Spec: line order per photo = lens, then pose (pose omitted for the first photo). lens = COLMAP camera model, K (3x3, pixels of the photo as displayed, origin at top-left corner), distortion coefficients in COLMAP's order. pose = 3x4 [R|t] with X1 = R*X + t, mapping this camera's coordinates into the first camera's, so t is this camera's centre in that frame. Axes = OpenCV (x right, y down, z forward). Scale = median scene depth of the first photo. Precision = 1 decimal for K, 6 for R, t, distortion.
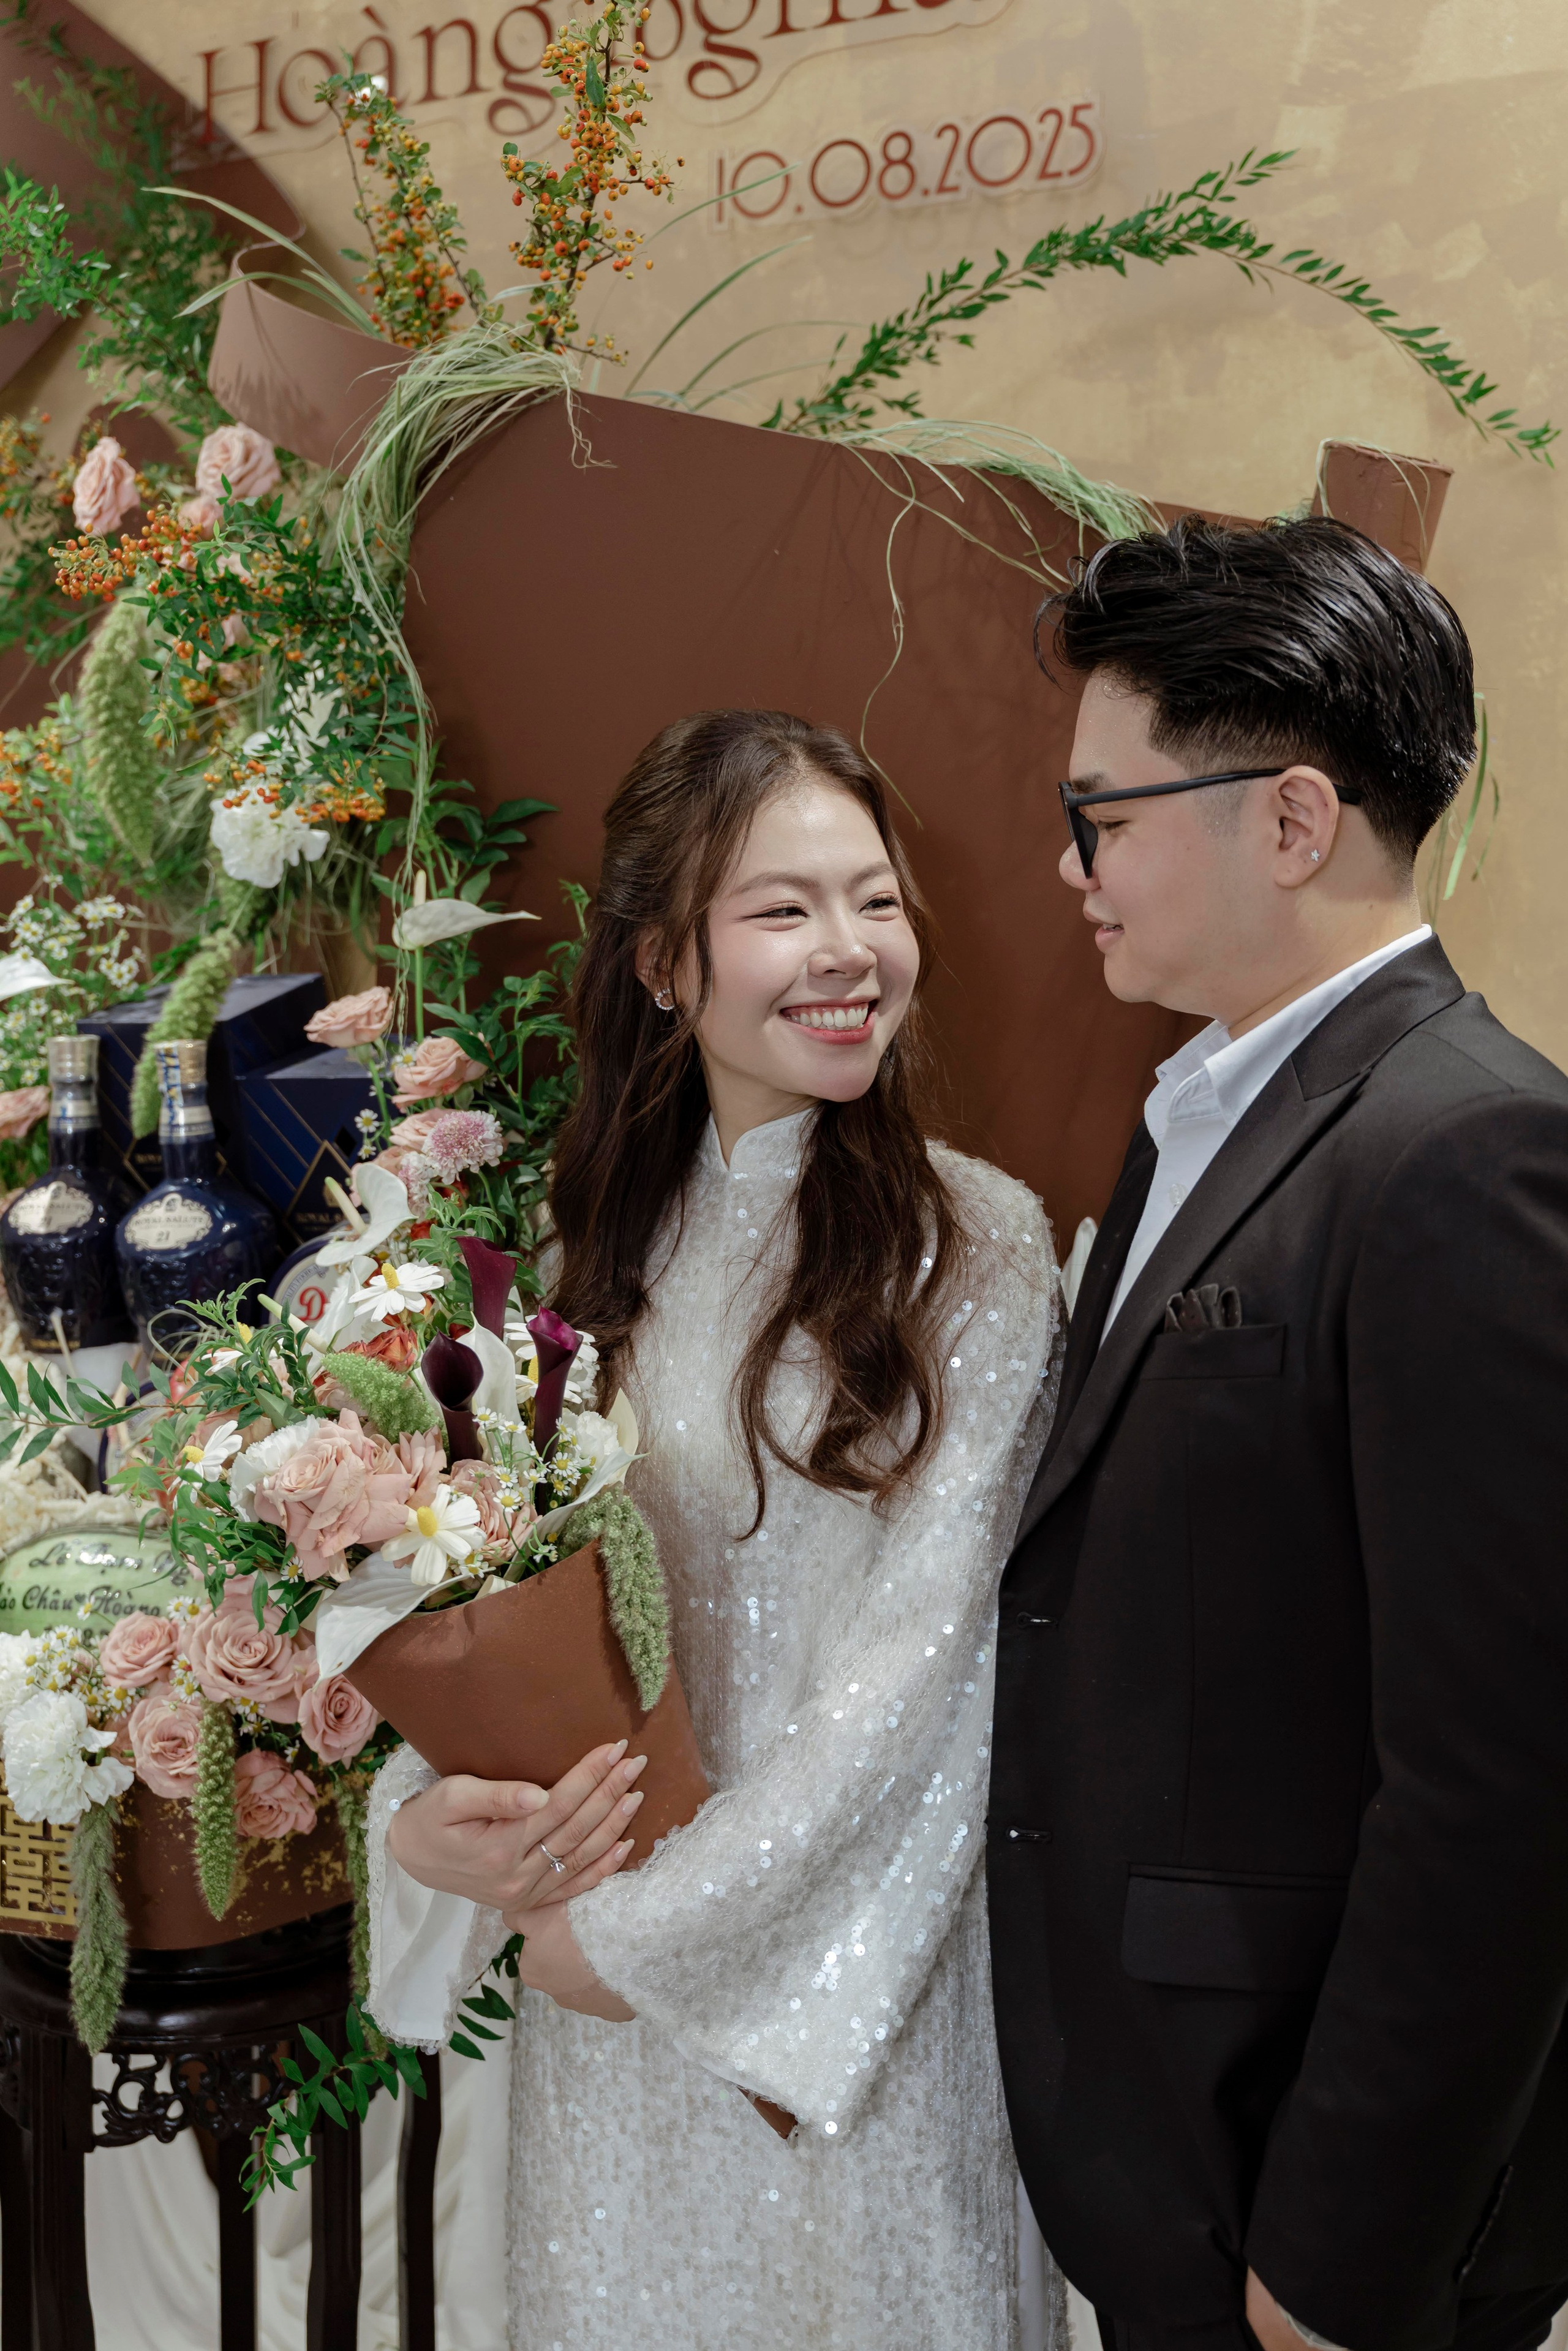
lens RADIAL K [[2347.7, 0, 791.8], [0, 2347.7, 995.7], [0, 0, 1]] dist [-0.018624, 0.024491]
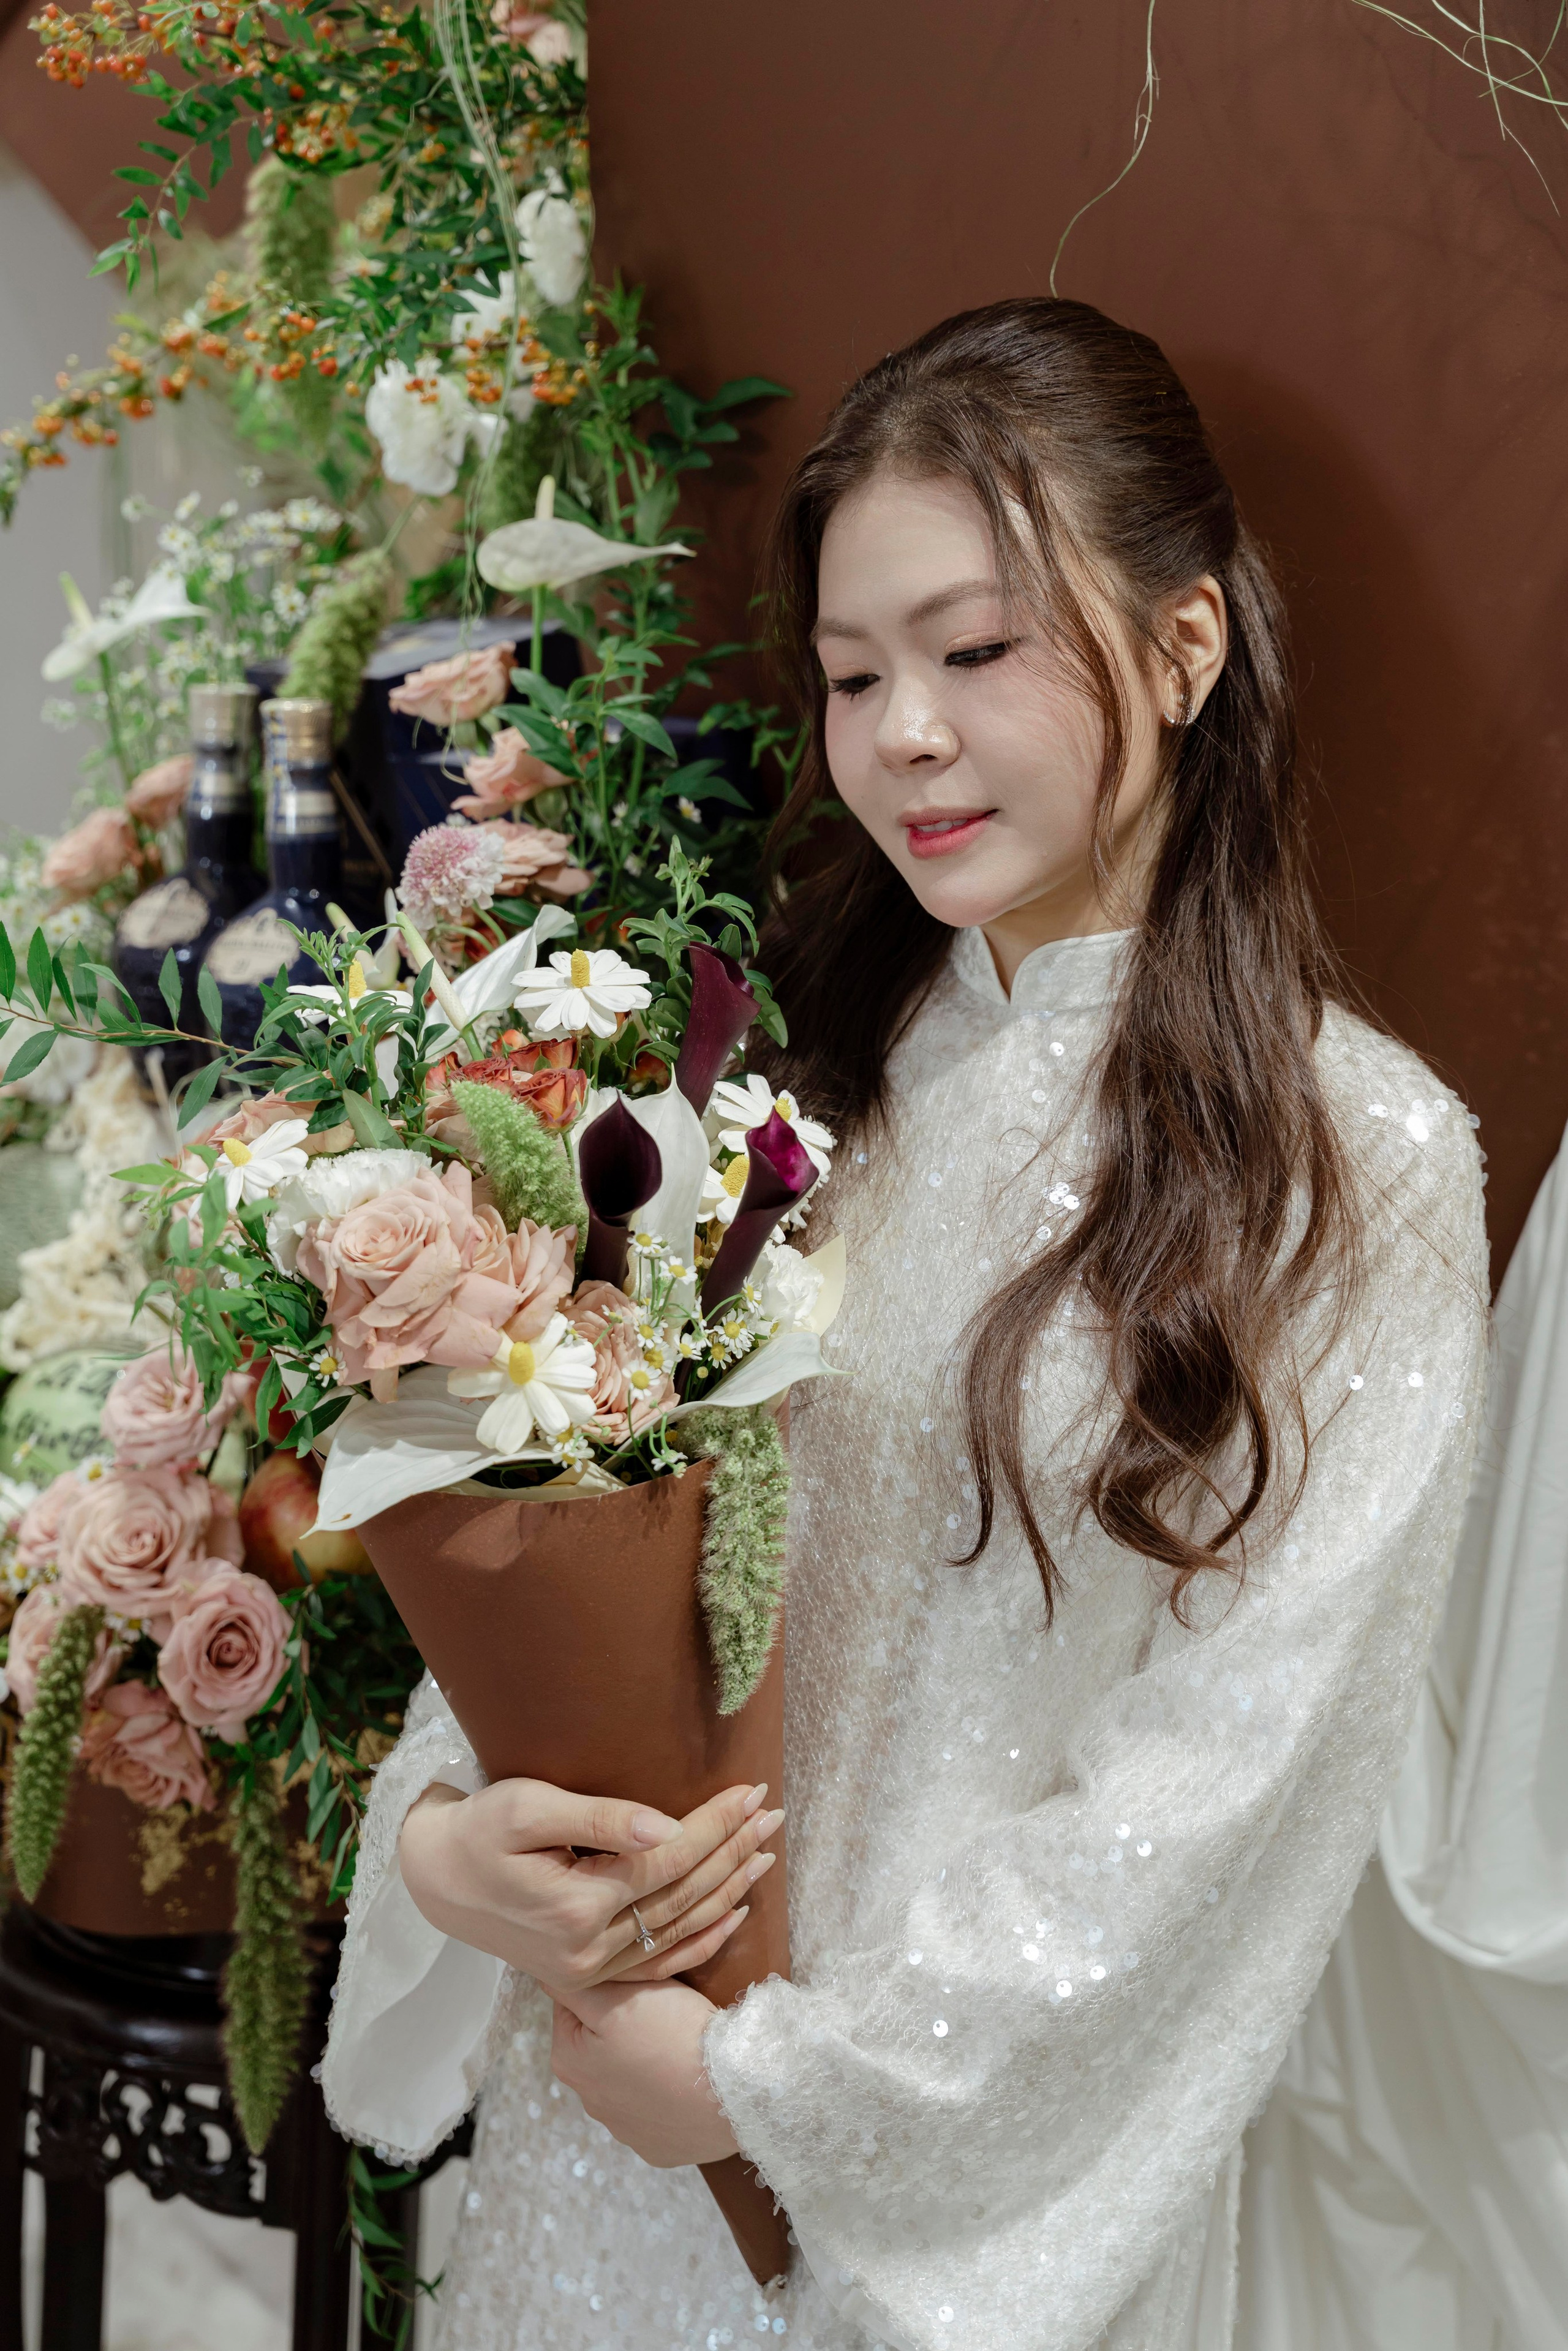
lens RADIAL K [[3305.7, 0, 827.8], [0, 3305.7, 761.7], [0, 0, 1]] dist [0.032390, -0.022107]
pose [[0.893200, 0.072266, -0.443815, 0.354898], [-0.059278, 0.997311, 0.043091, -0.016465], [0.445735, -0.012180, 0.895082, 0.161597]]
